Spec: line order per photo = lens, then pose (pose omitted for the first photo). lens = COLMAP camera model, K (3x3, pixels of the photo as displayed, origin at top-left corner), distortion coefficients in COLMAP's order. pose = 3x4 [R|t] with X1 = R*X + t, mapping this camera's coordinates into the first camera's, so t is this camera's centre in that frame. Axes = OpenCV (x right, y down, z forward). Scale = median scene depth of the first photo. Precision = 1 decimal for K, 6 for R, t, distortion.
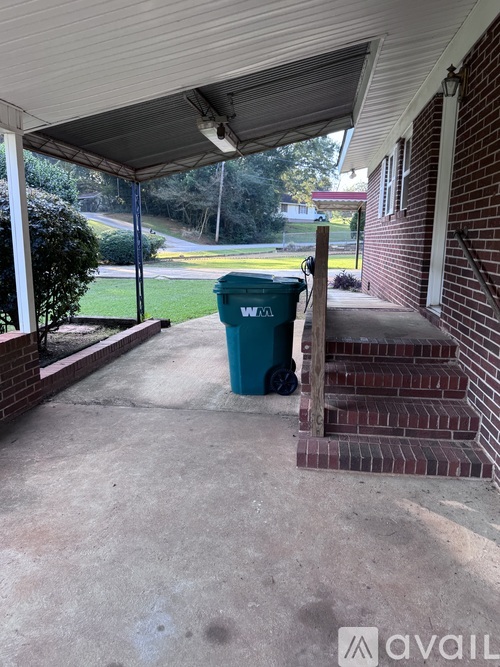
lens RADIAL K [[488.6, 0, 250.0], [0, 488.6, 333.5], [0, 0, 1]] dist [0.062050, -0.094628]
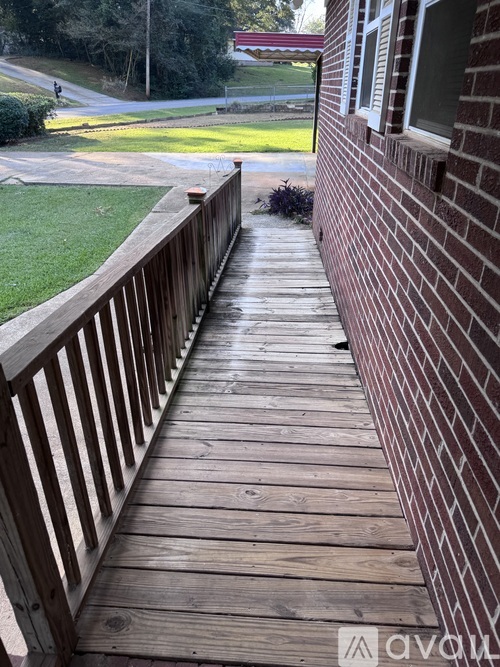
lens RADIAL K [[488.6, 0, 250.0], [0, 488.6, 333.5], [0, 0, 1]] dist [0.062050, -0.094628]
pose [[0.996955, -0.041382, 0.066094, 0.029685], [0.021498, 0.960585, 0.277154, -0.034931], [-0.074958, -0.274890, 0.958549, 0.109956]]
